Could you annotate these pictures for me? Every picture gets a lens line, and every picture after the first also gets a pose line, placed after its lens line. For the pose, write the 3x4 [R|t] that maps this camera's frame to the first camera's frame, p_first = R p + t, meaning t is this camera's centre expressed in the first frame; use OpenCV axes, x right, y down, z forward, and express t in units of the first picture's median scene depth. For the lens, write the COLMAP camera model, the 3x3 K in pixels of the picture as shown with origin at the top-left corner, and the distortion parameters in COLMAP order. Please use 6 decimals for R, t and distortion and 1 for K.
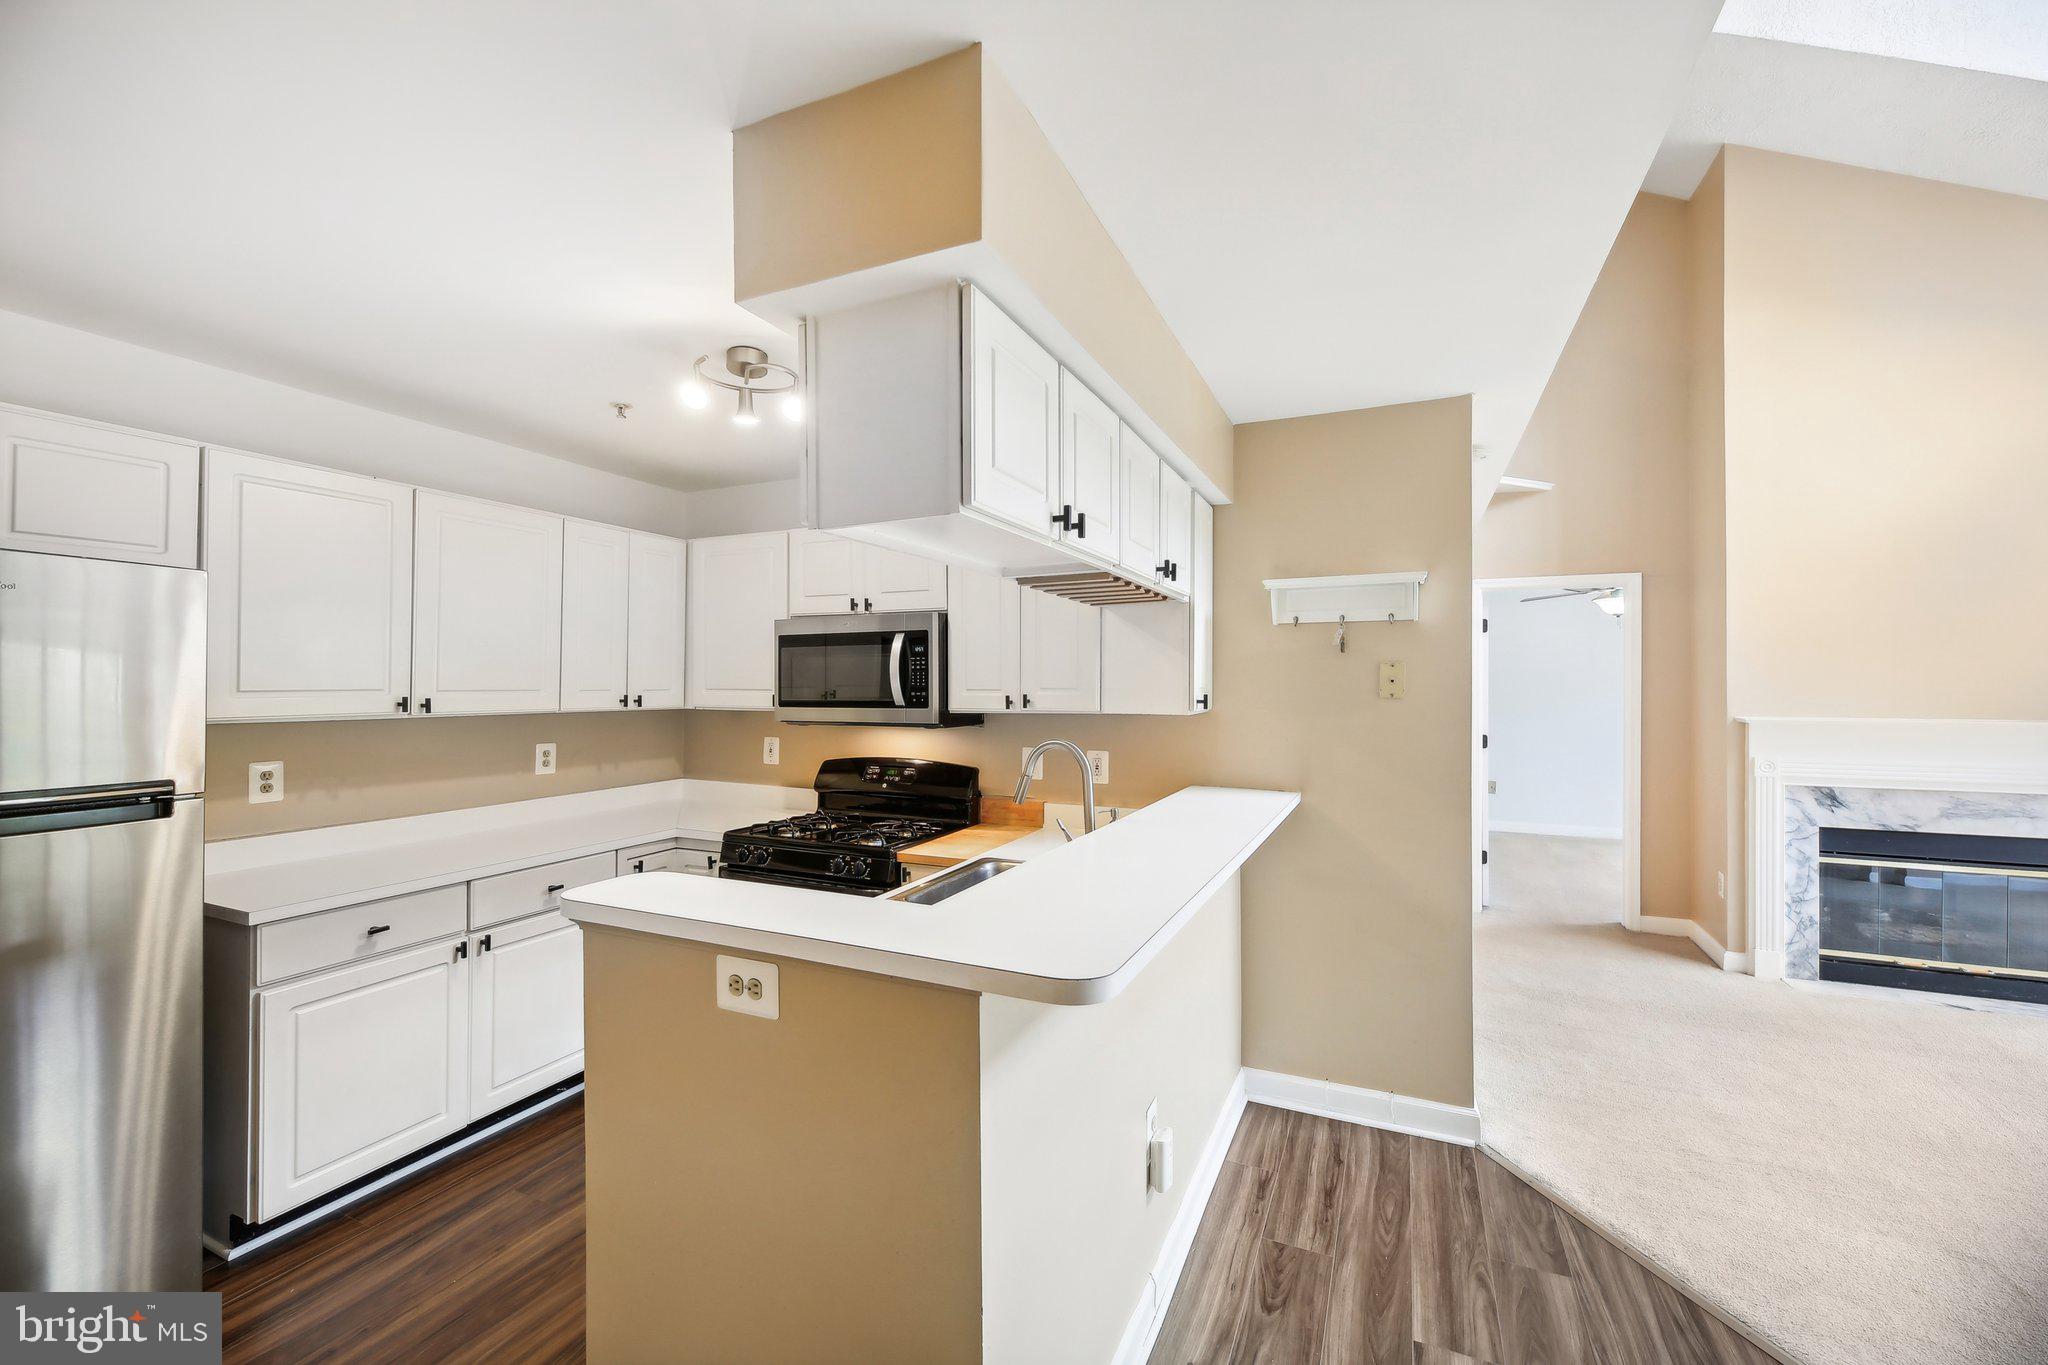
lens RADIAL K [[847.4, 0, 1020.4], [0, 847.4, 682.2], [0, 0, 1]] dist [-0.002886, -0.000058]
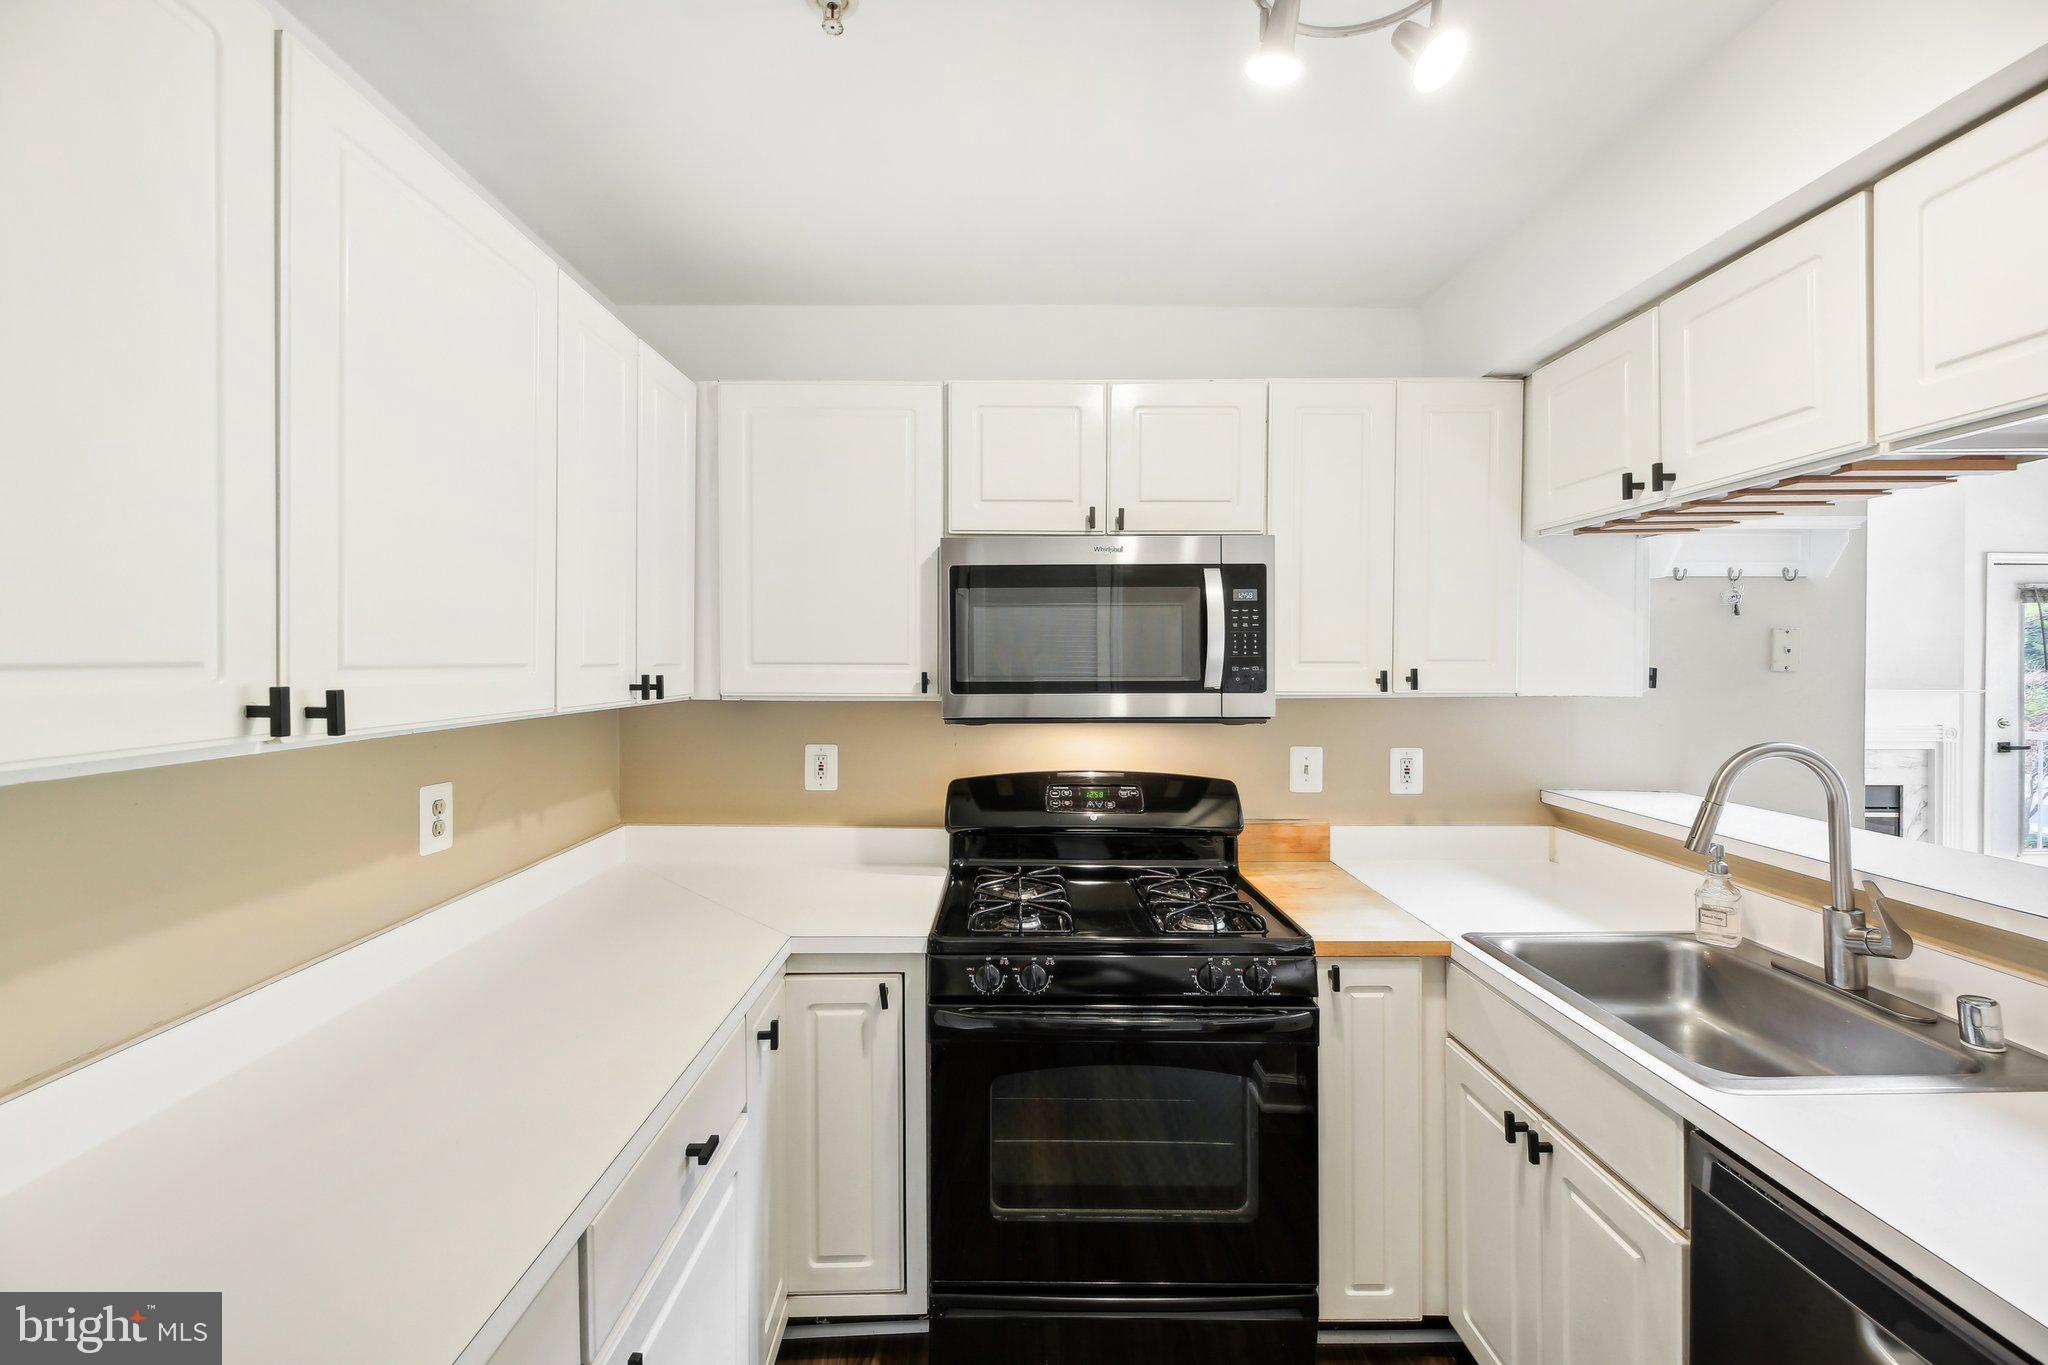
lens RADIAL K [[847.4, 0, 1023.0], [0, 847.4, 671.5], [0, 0, 1]] dist [-0.002886, -0.000058]
pose [[0.904379, -0.006439, 0.426682, -0.476846], [-0.000761, 0.999860, 0.016702, 0.004813], [-0.426729, -0.015429, 0.904248, 0.467900]]
